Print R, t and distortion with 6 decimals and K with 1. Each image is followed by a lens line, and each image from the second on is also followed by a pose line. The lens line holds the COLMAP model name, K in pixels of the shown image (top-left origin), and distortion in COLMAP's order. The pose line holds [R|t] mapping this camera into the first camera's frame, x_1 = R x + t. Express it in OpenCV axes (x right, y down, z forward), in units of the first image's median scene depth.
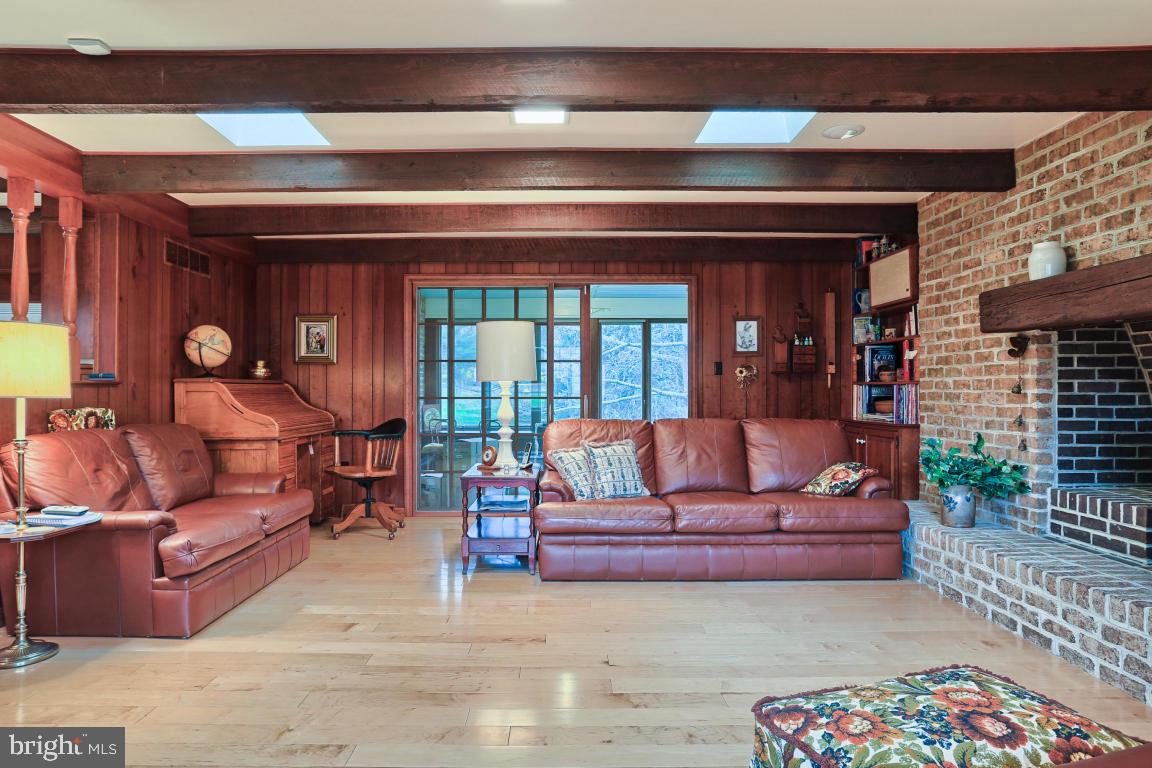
lens RADIAL K [[695.6, 0, 572.4], [0, 695.6, 388.3], [0, 0, 1]] dist [-0.007640, -0.001228]
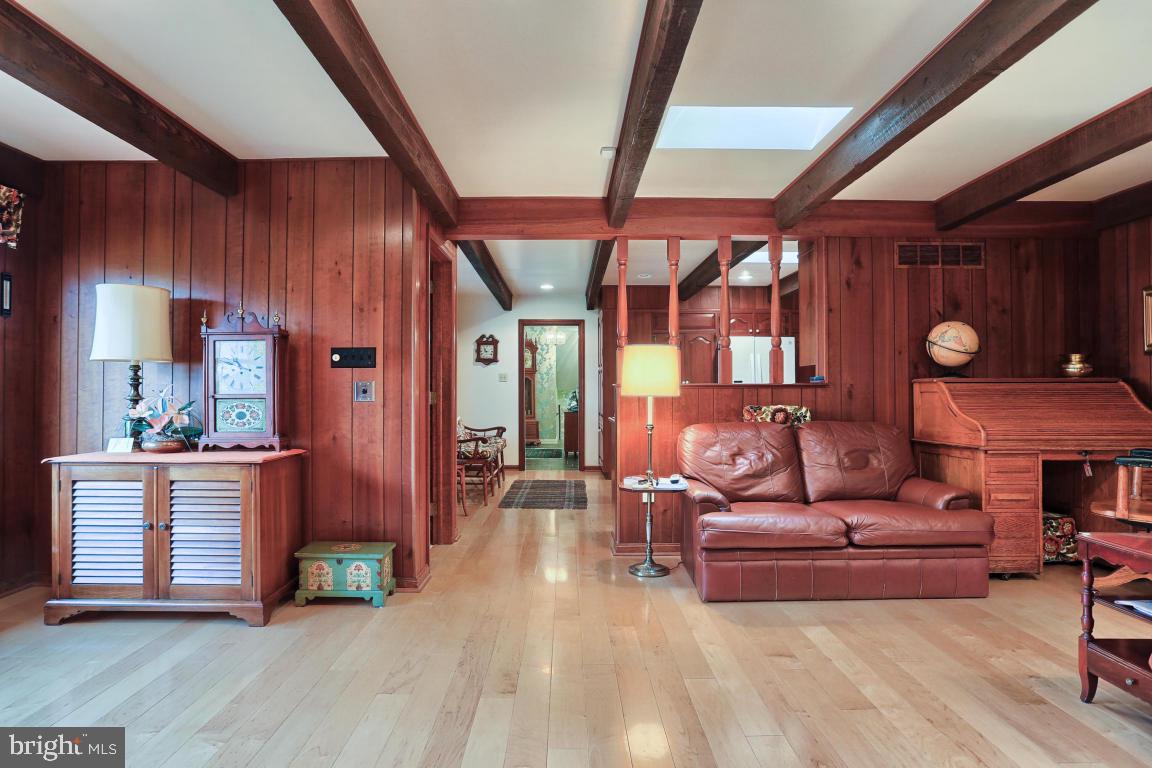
lens RADIAL K [[641.3, 0, 571.5], [0, 641.3, 384.1], [0, 0, 1]] dist [-0.008052, -0.001728]
pose [[0.003448, -0.013220, -0.999907, 0.480268], [0.003346, 0.999907, -0.013209, 0.005141], [0.999988, -0.003300, 0.003492, 0.693491]]
